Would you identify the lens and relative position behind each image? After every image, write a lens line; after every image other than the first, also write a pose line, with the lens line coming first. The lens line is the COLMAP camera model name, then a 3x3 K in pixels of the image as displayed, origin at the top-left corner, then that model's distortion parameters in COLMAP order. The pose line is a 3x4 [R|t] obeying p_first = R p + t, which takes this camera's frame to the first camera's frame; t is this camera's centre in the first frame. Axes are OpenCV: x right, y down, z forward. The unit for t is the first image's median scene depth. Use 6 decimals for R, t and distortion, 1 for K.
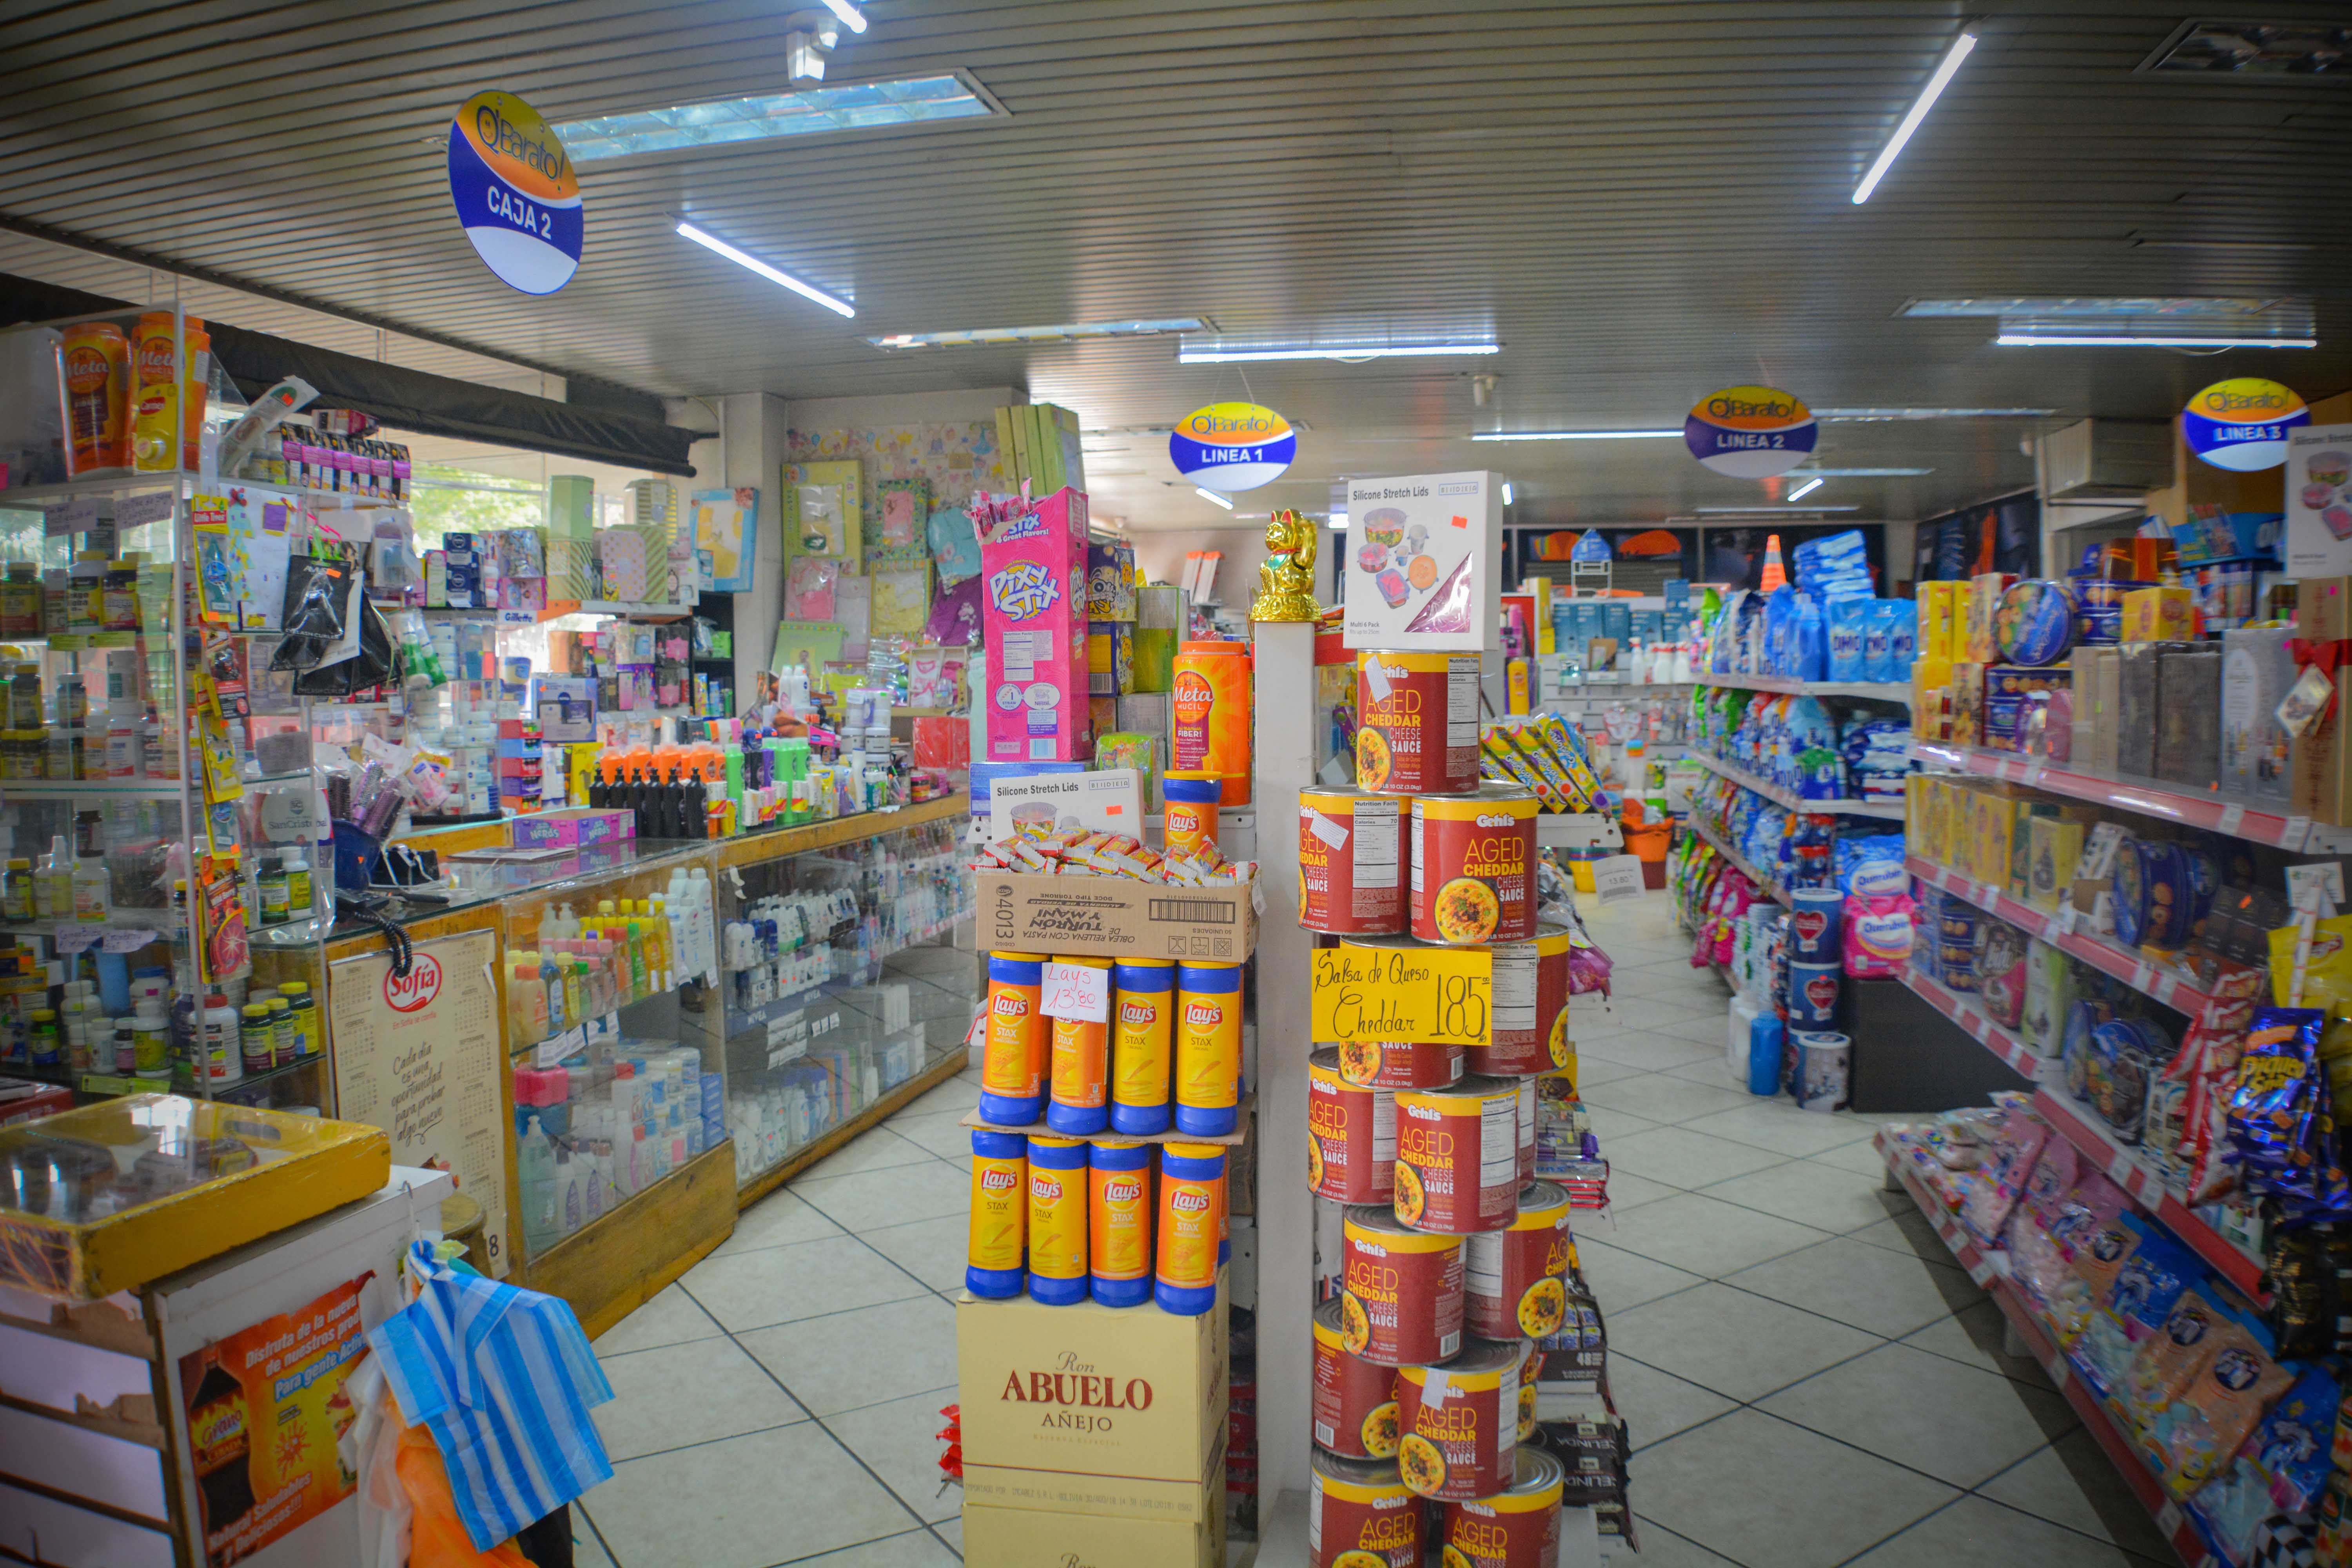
lens RADIAL K [[1712.3, 0, 1139.9], [0, 1712.3, 782.0], [0, 0, 1]] dist [-0.207582, 0.056457]
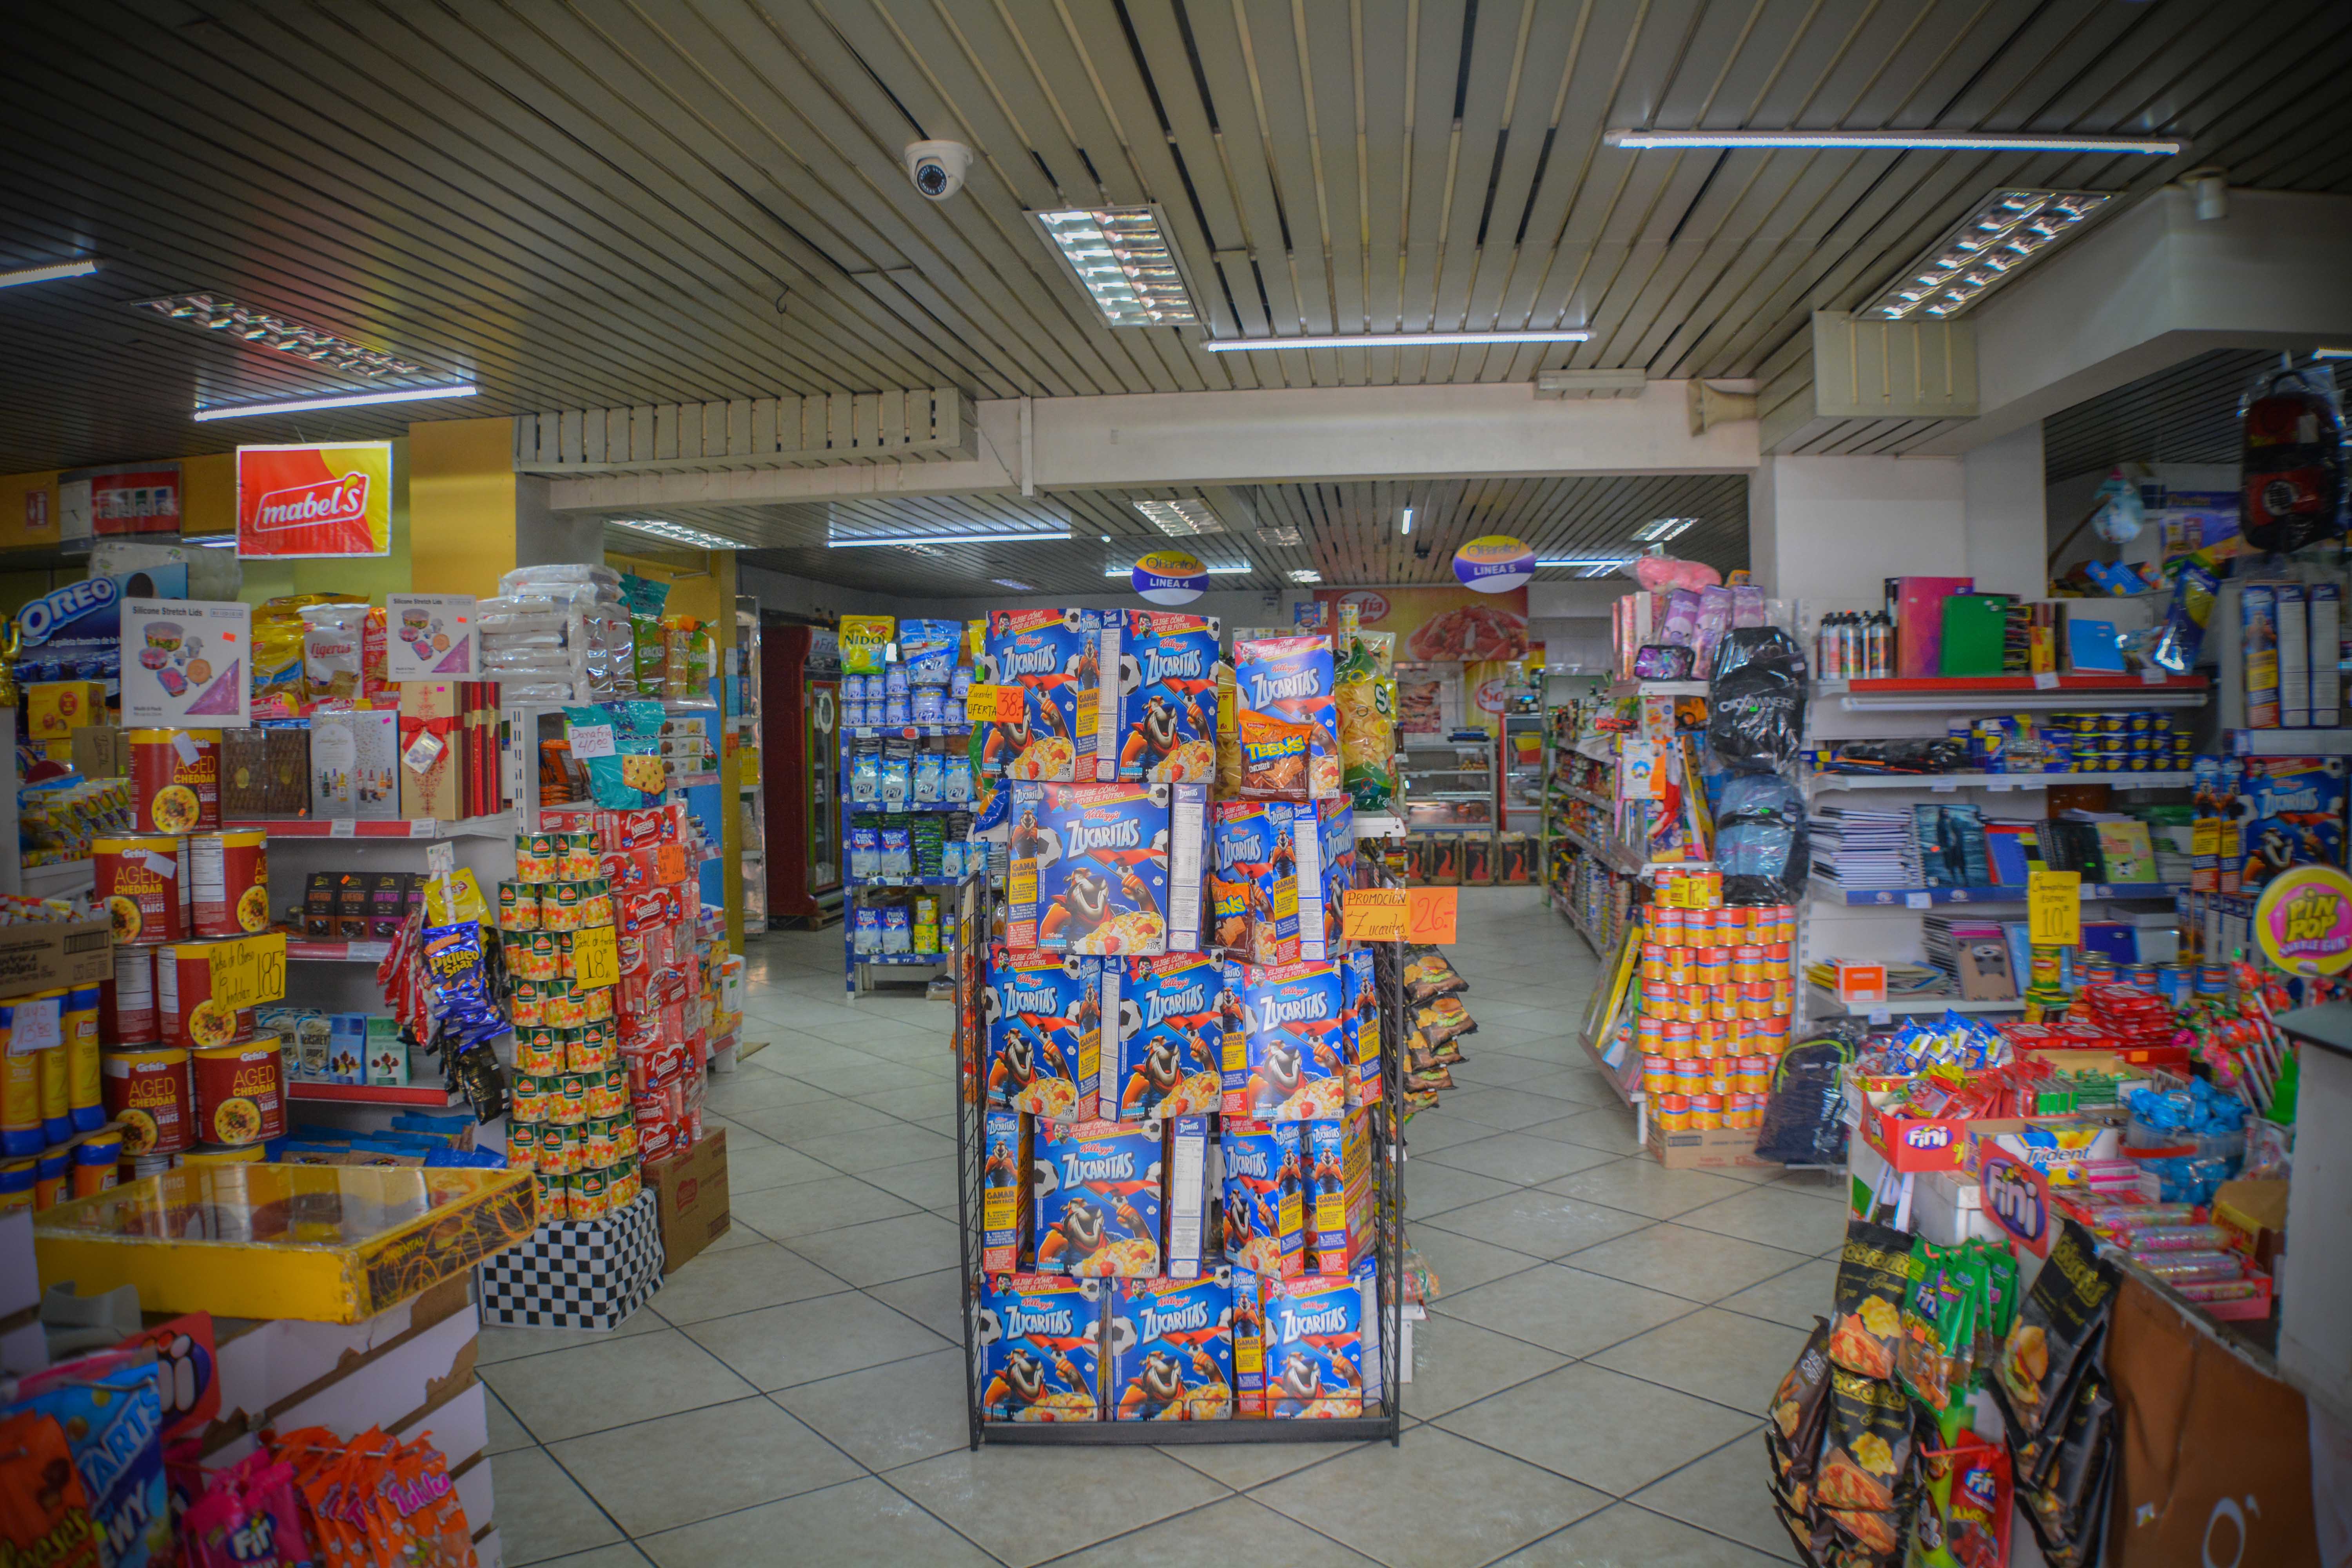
lens RADIAL K [[1712.3, 0, 1139.9], [0, 1712.3, 782.0], [0, 0, 1]] dist [-0.207582, 0.056457]
pose [[-0.077330, -0.026112, 0.996664, -1.180001], [0.082542, 0.996057, 0.032501, -0.012658], [-0.993583, 0.084780, -0.074870, 0.341163]]
